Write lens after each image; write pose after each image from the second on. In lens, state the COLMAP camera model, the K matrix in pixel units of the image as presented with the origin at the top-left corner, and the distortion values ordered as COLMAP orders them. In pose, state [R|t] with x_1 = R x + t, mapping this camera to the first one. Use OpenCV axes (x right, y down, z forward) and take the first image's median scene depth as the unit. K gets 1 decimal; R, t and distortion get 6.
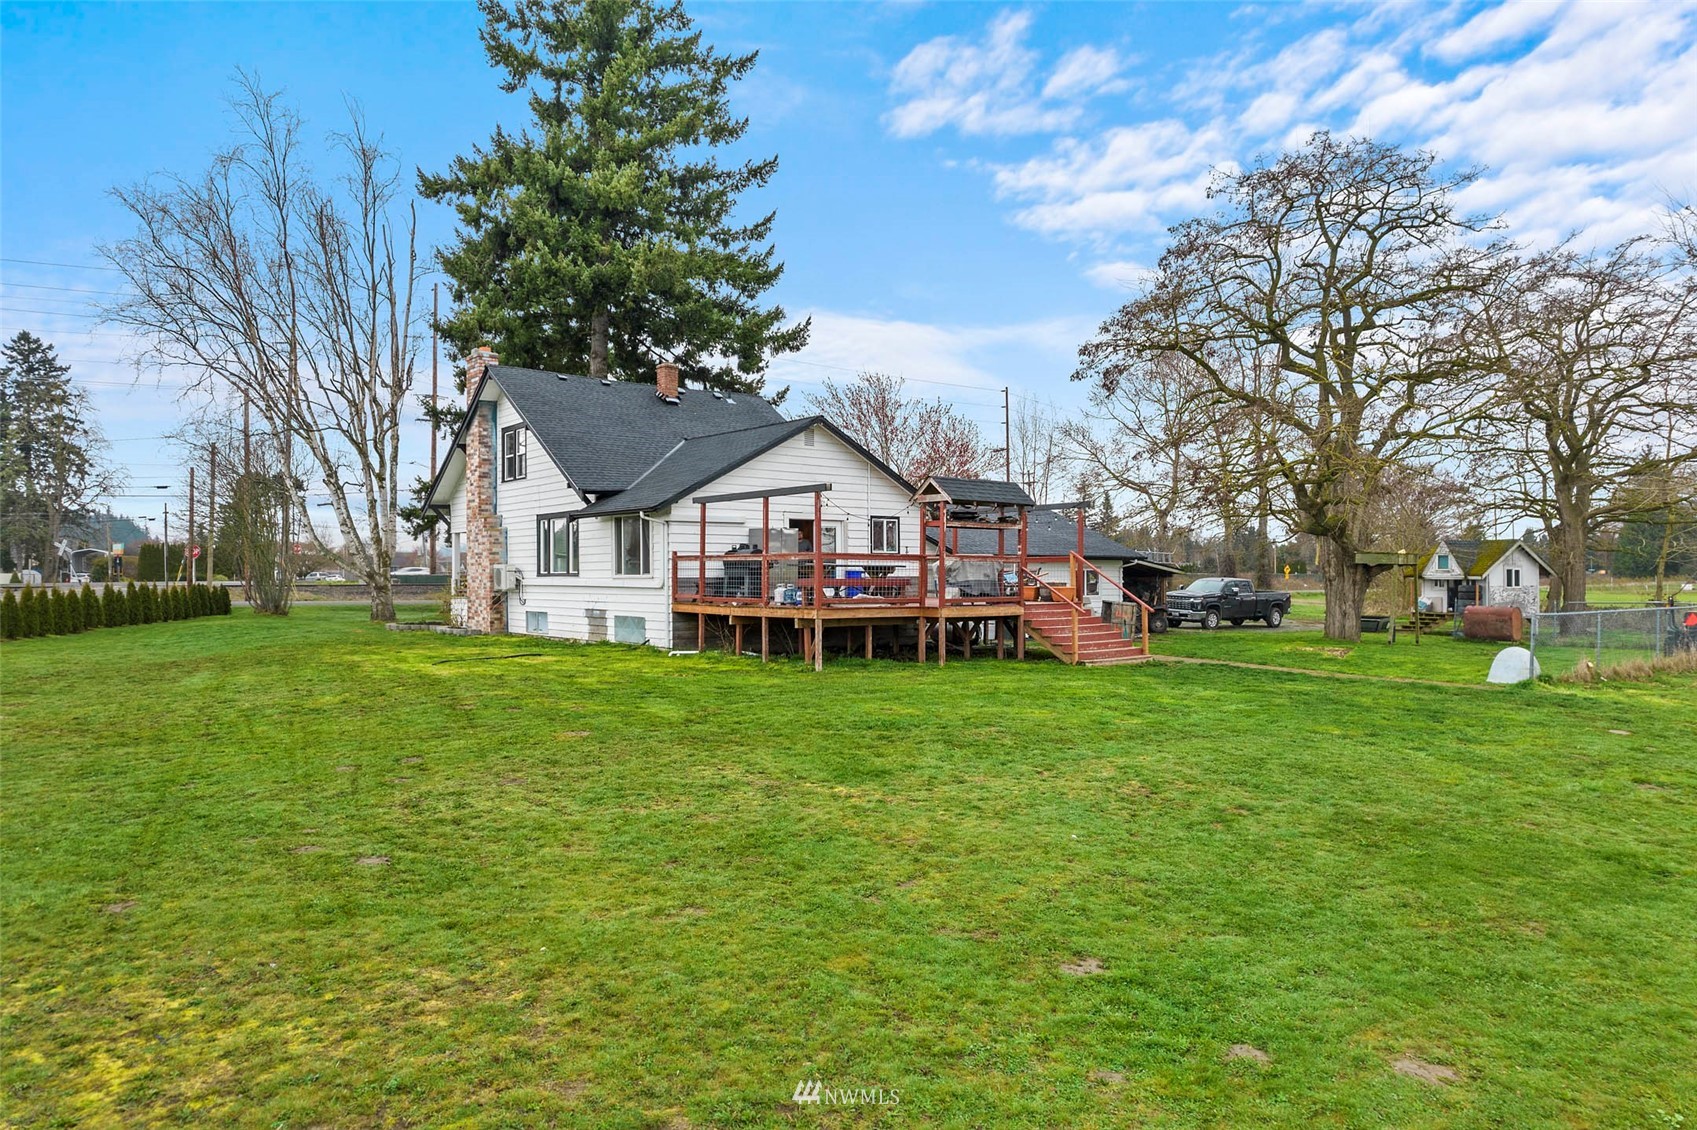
lens RADIAL K [[1102.4, 0, 858.2], [0, 1102.4, 565.9], [0, 0, 1]] dist [-0.066420, 0.057558]
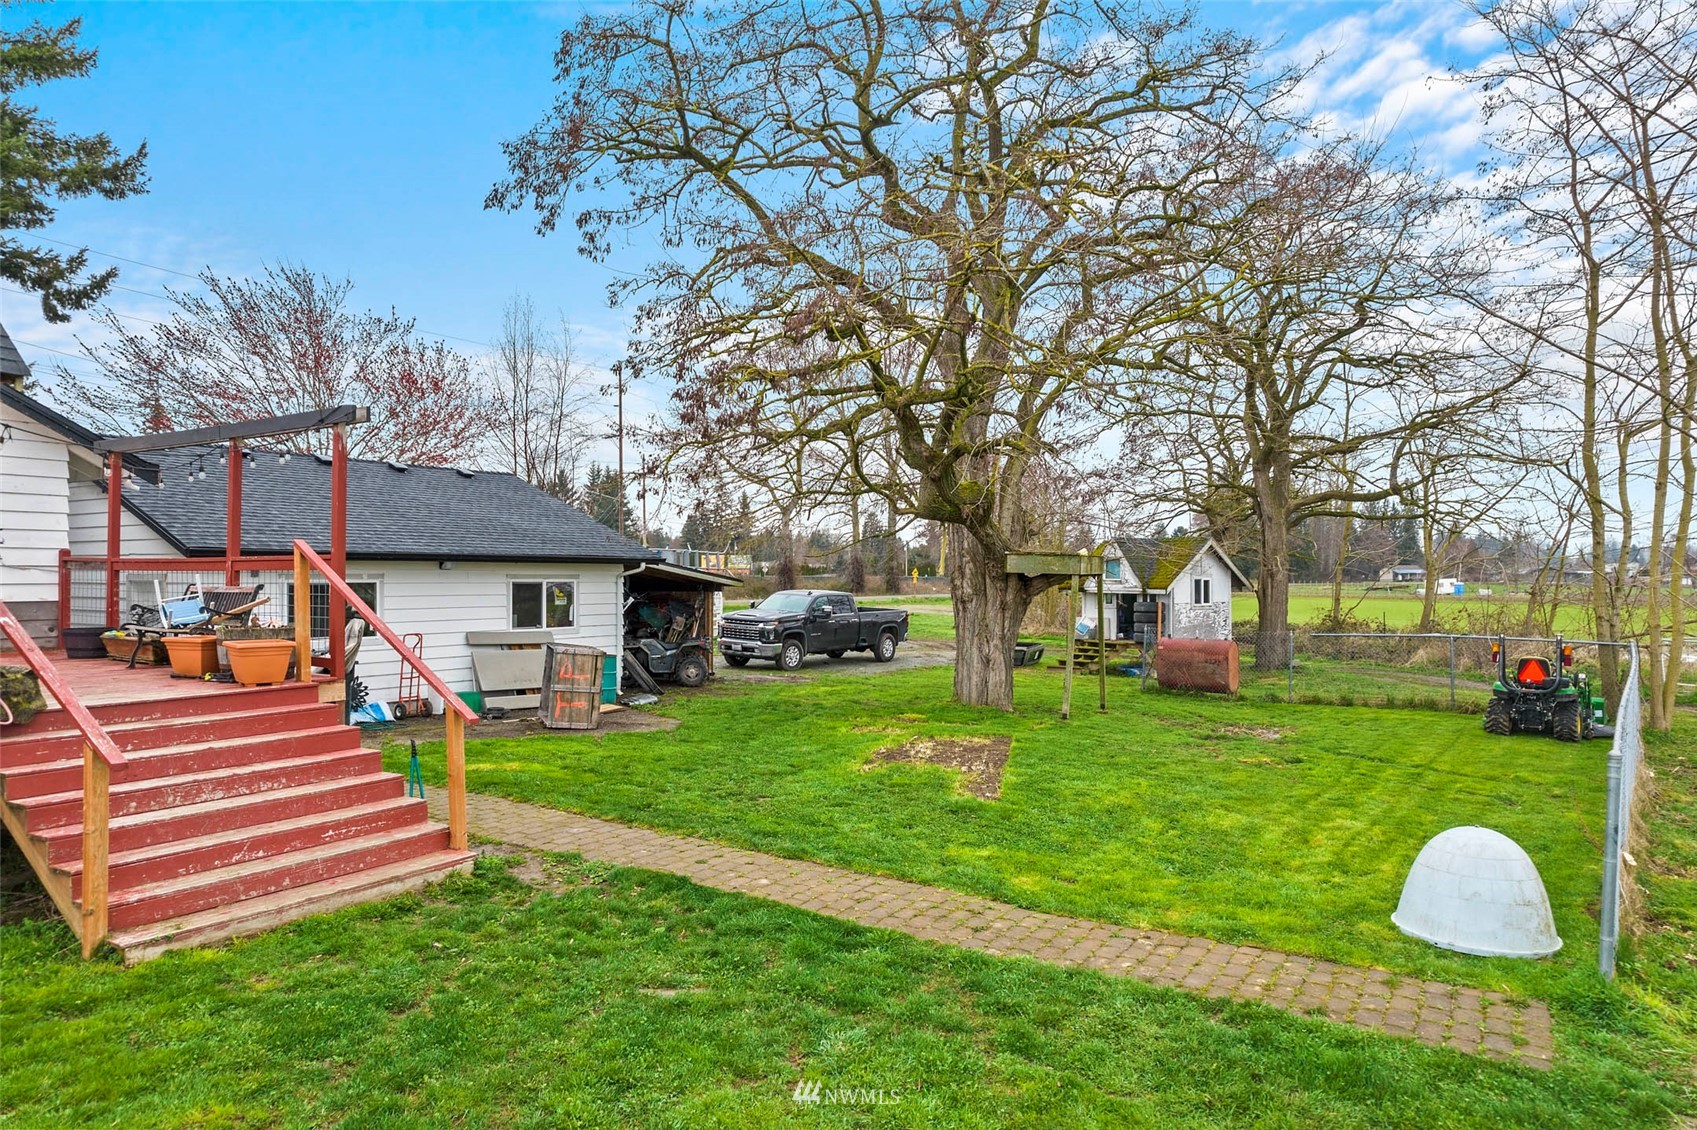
lens RADIAL K [[1102.4, 0, 862.9], [0, 1102.4, 568.2], [0, 0, 1]] dist [-0.066420, 0.057558]
pose [[0.948322, 0.005073, 0.317268, 0.166410], [-0.005665, 0.999984, 0.000943, -0.003819], [-0.317258, -0.002692, 0.948335, 0.391856]]
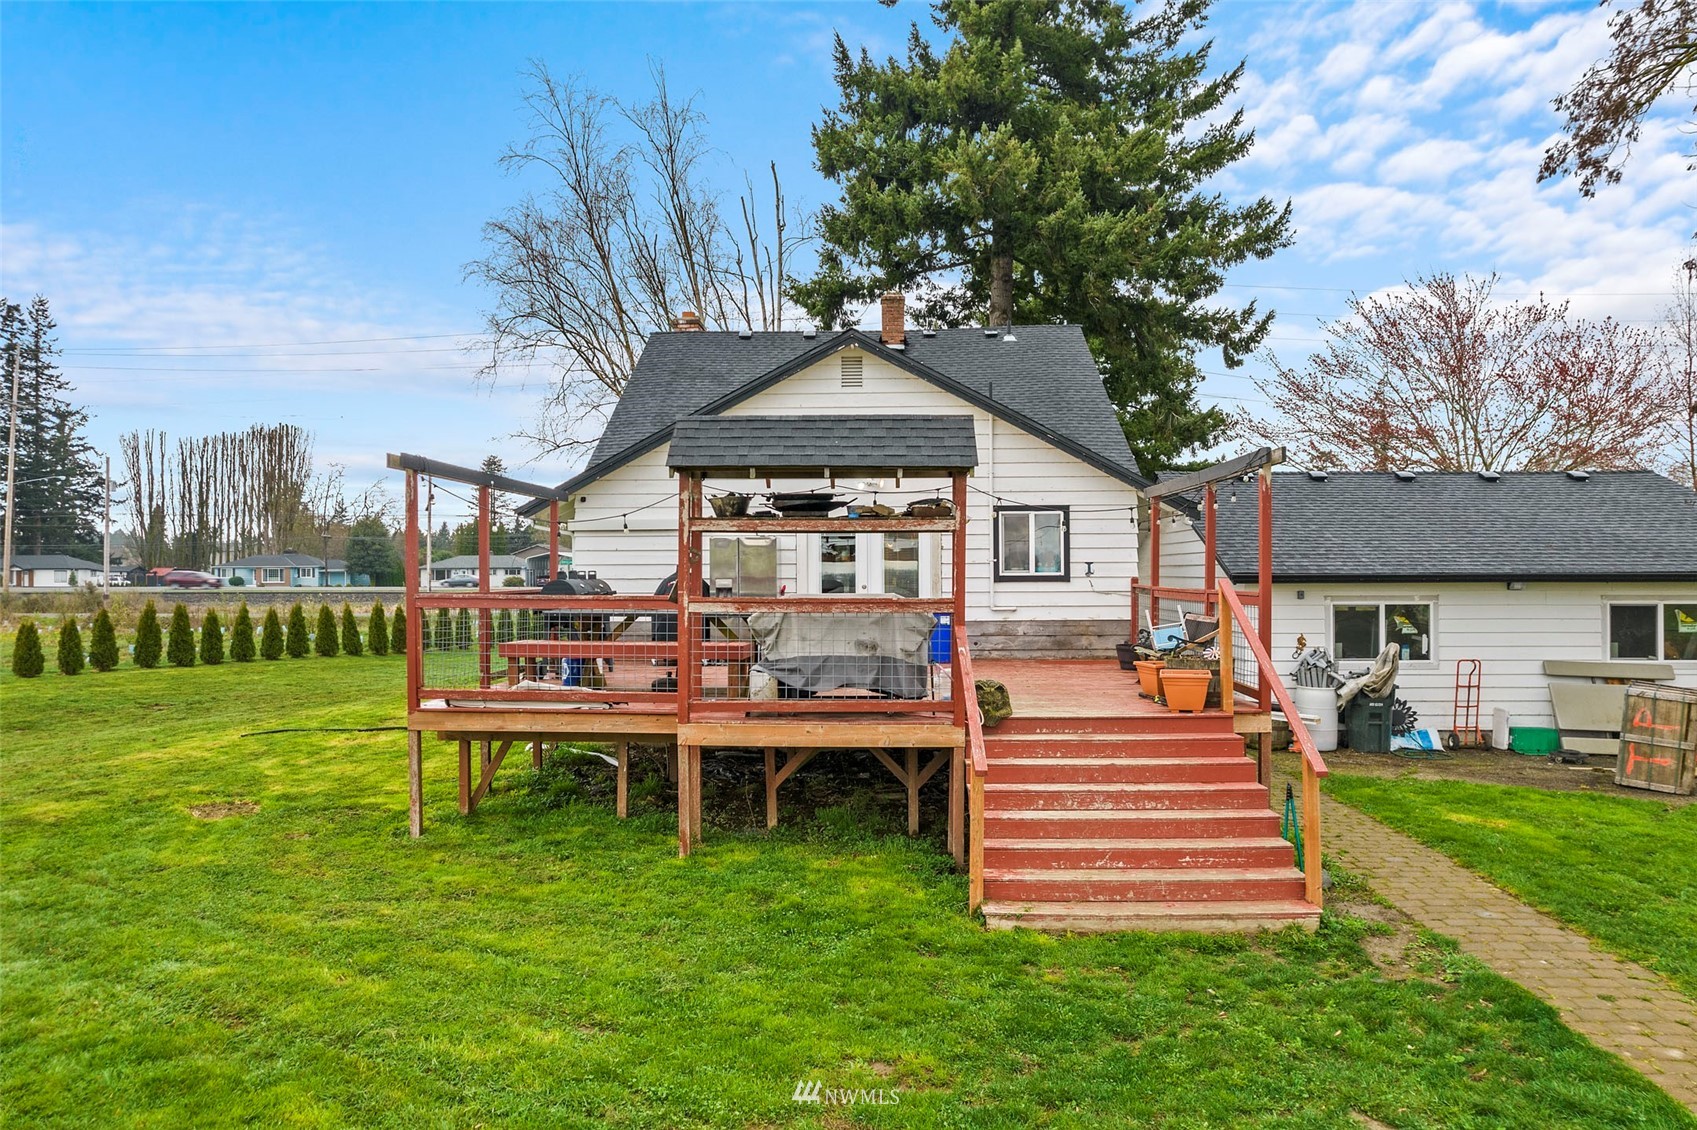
lens RADIAL K [[1102.4, 0, 841.3], [0, 1102.4, 566.0], [0, 0, 1]] dist [-0.066420, 0.057558]
pose [[0.747379, -0.004226, -0.664385, 0.227037], [0.006187, 0.999981, 0.000599, -0.012623], [0.664369, -0.004559, 0.747391, 0.404371]]
